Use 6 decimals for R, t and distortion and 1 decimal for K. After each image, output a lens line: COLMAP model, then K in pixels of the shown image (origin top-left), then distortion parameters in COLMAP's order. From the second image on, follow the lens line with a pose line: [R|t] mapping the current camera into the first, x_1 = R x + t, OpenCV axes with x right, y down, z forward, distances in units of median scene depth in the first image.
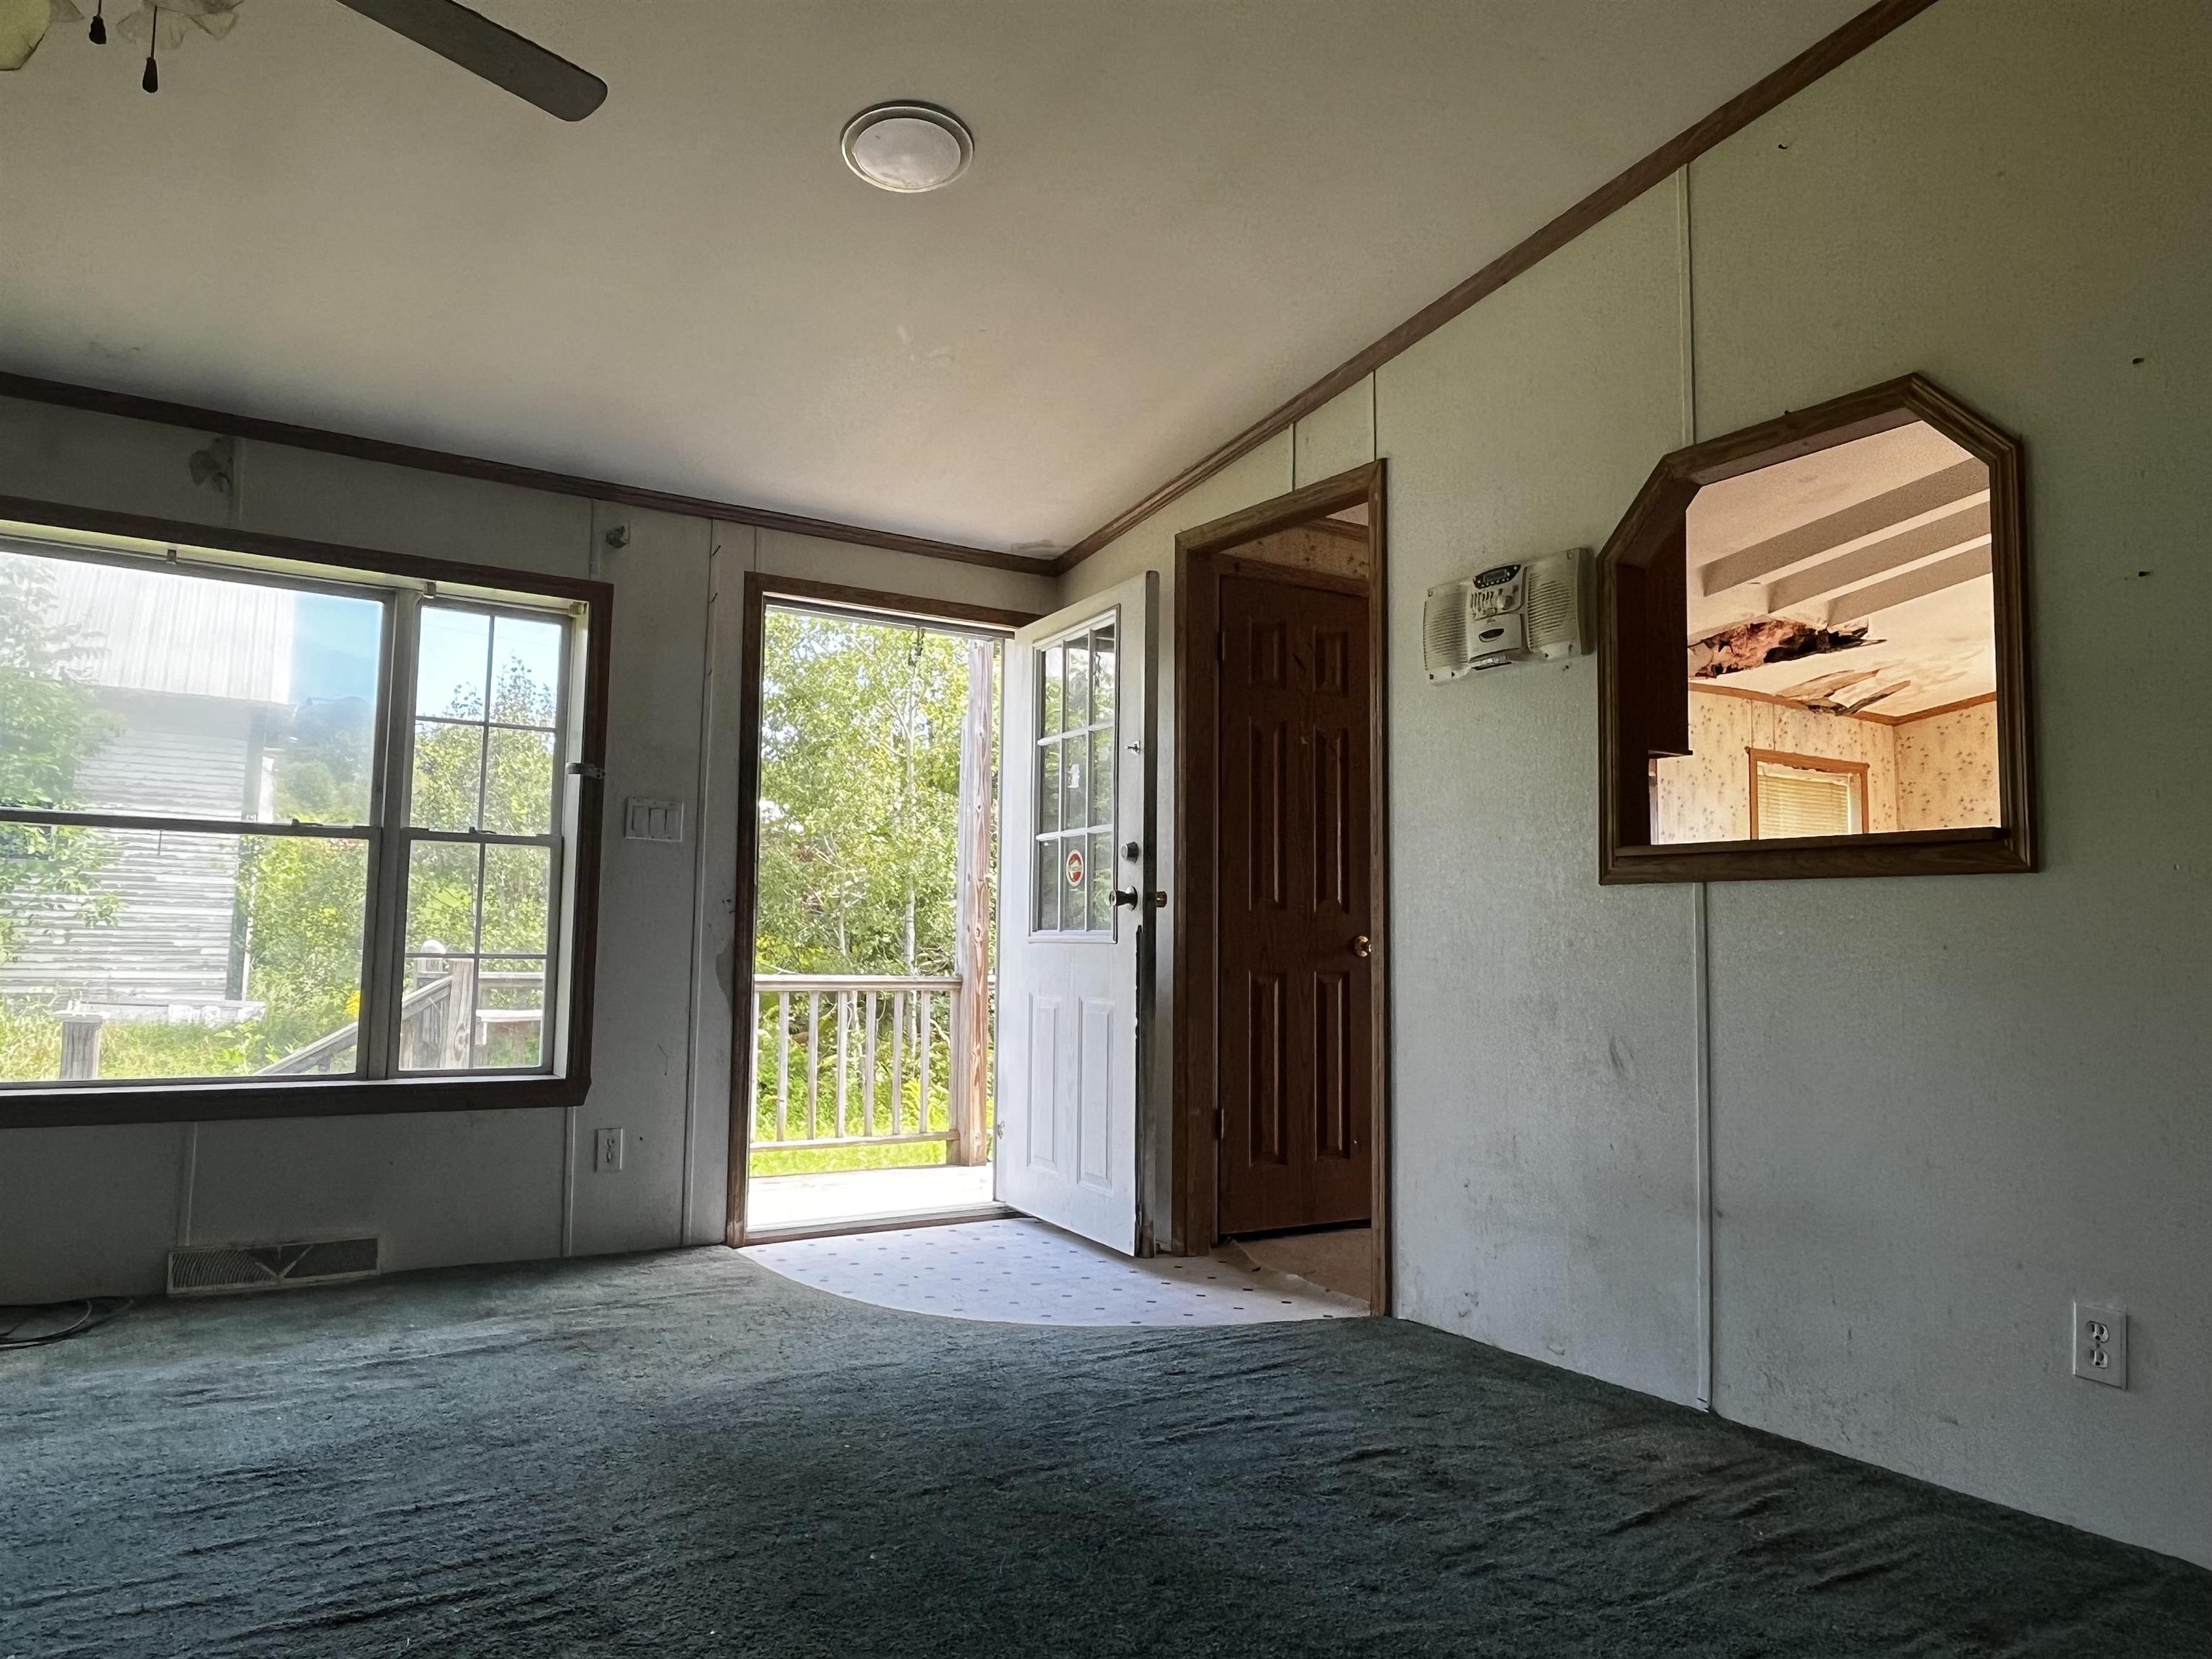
lens RADIAL K [[1475.6, 0, 1100.8], [0, 1475.6, 827.4], [0, 0, 1]] dist [-0.001806, -0.002140]
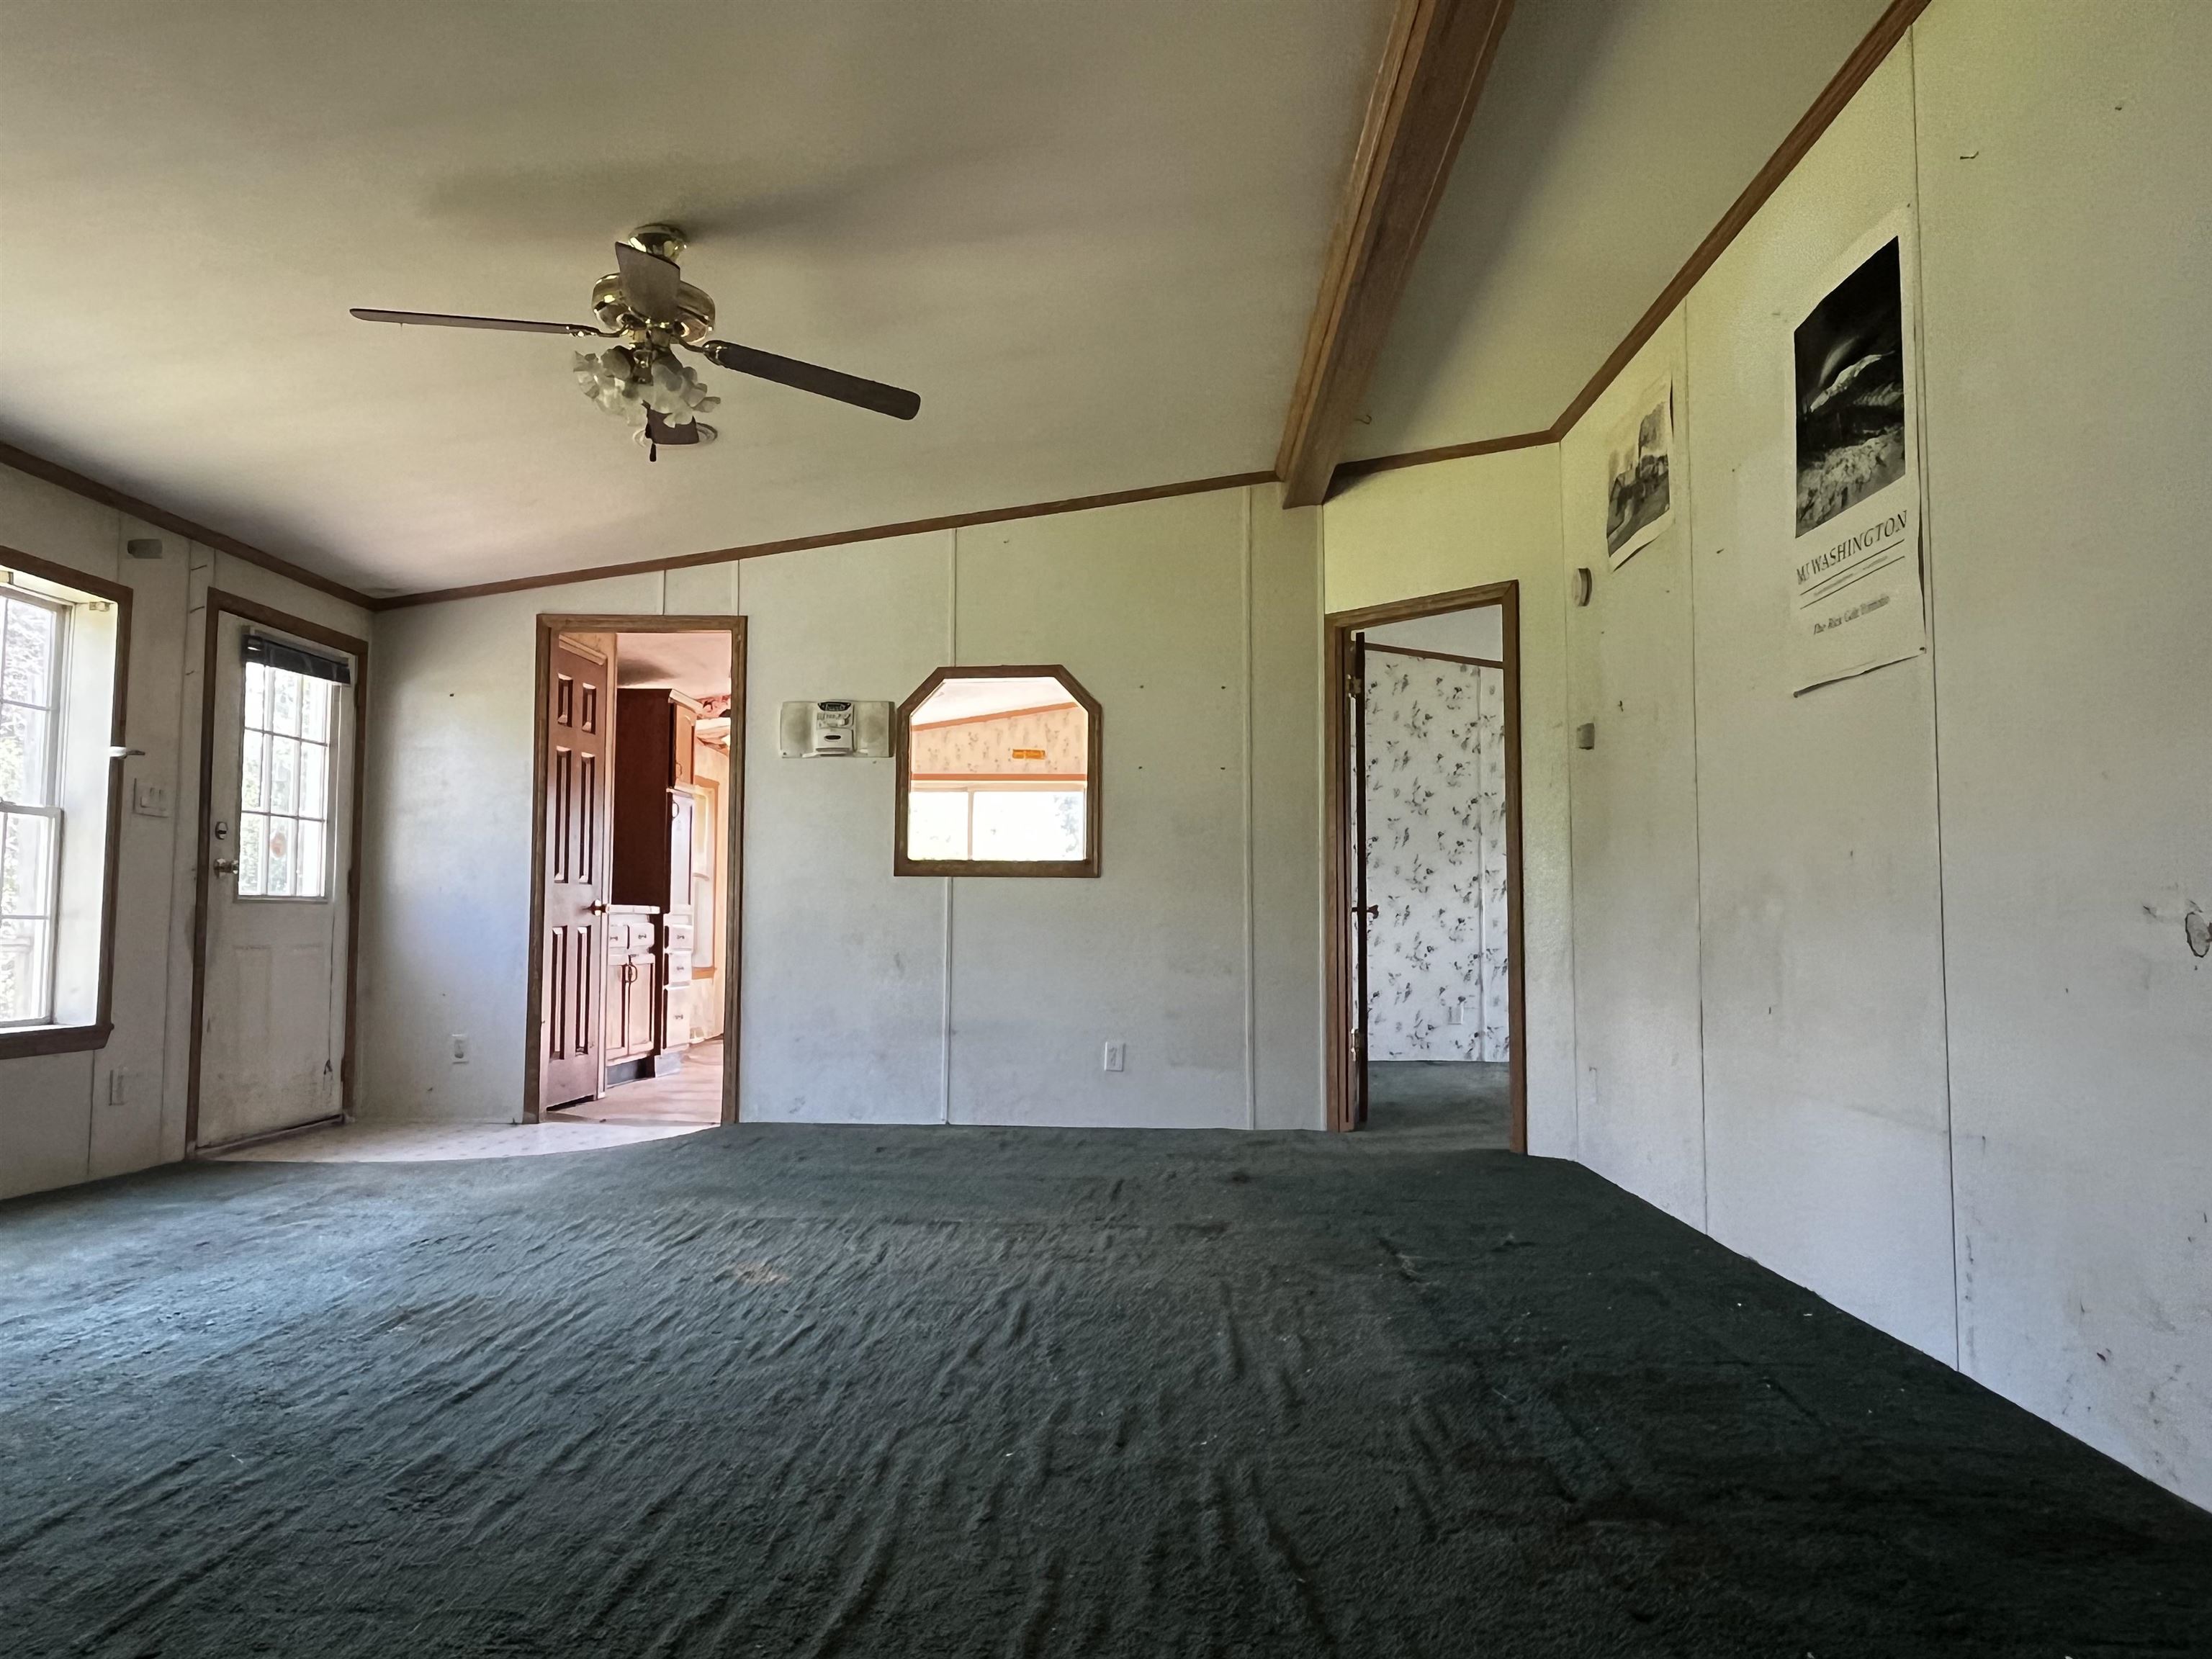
lens RADIAL K [[1511.7, 0, 1094.6], [0, 1511.7, 827.5], [0, 0, 1]] dist [-0.012172, -0.000537]
pose [[0.576688, 0.042662, 0.815850, -1.056700], [-0.062127, 0.998034, -0.008274, -0.024037], [-0.814599, -0.045914, 0.578205, -0.350548]]
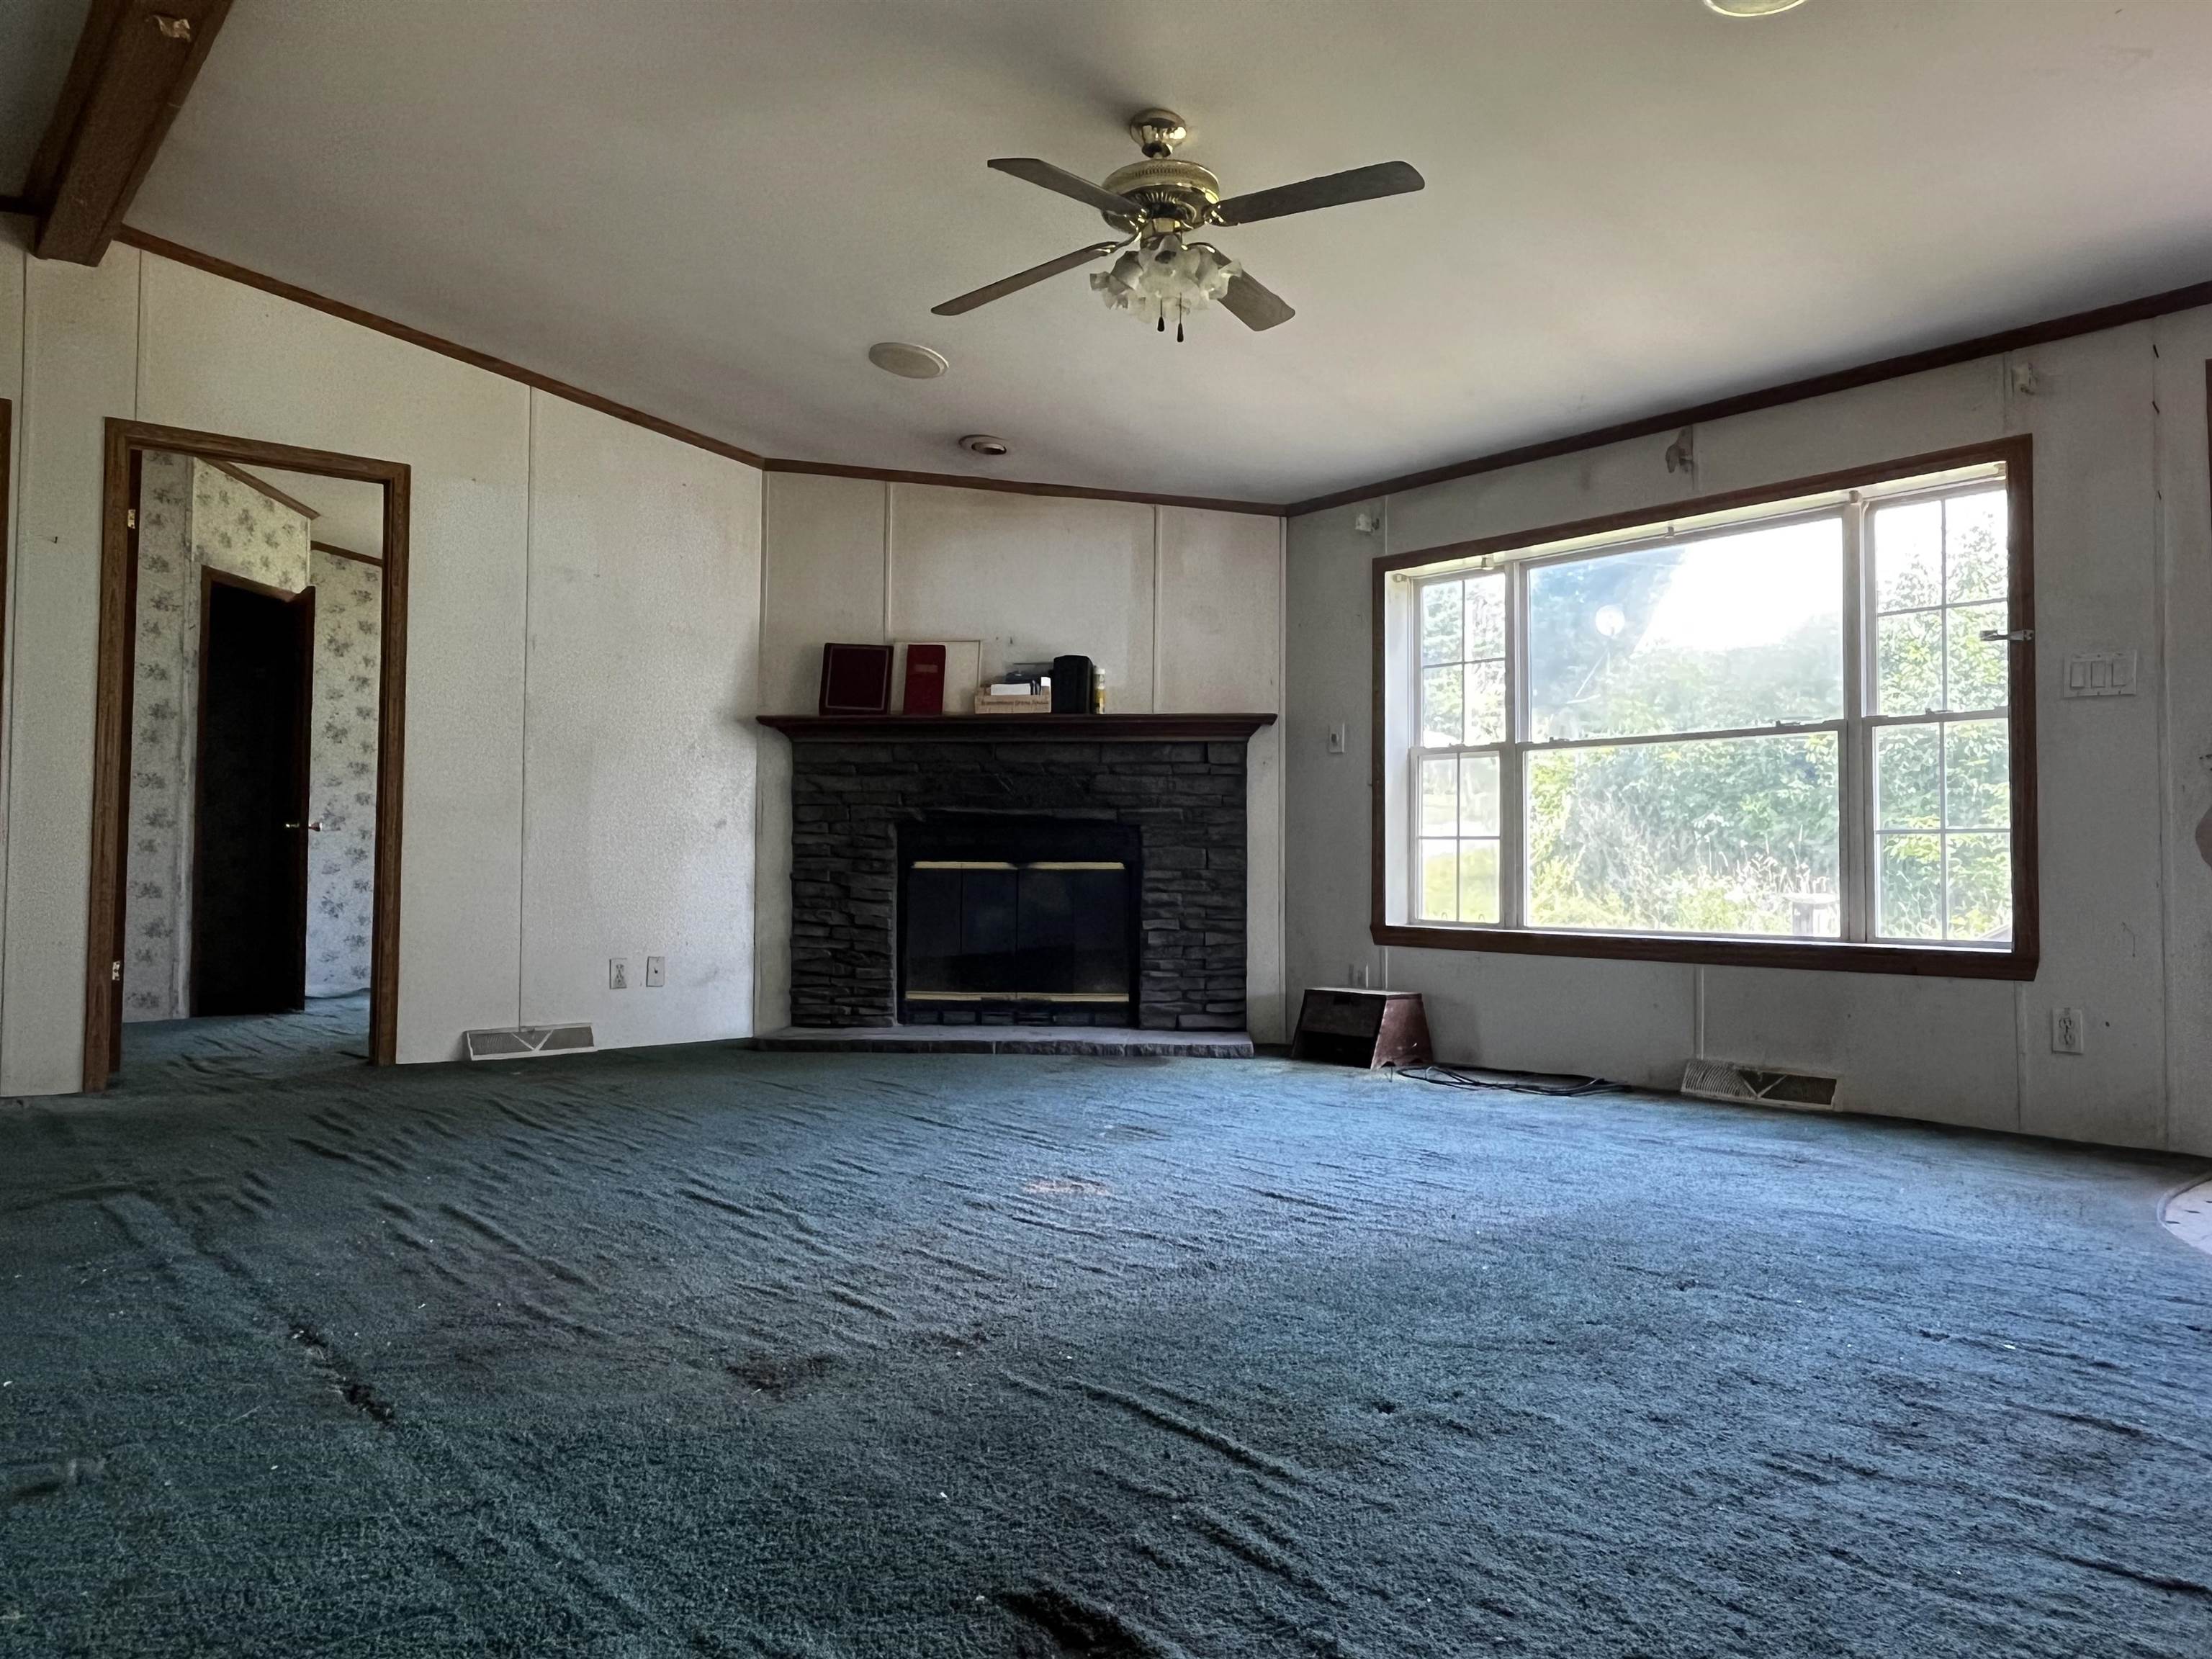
lens RADIAL K [[1475.6, 0, 1098.2], [0, 1475.6, 820.7], [0, 0, 1]] dist [-0.001806, -0.002140]
pose [[0.137955, -0.051440, -0.989102, 0.634531], [0.078198, 0.996099, -0.040897, 0.092508], [0.987347, -0.071704, 0.141440, 0.329252]]
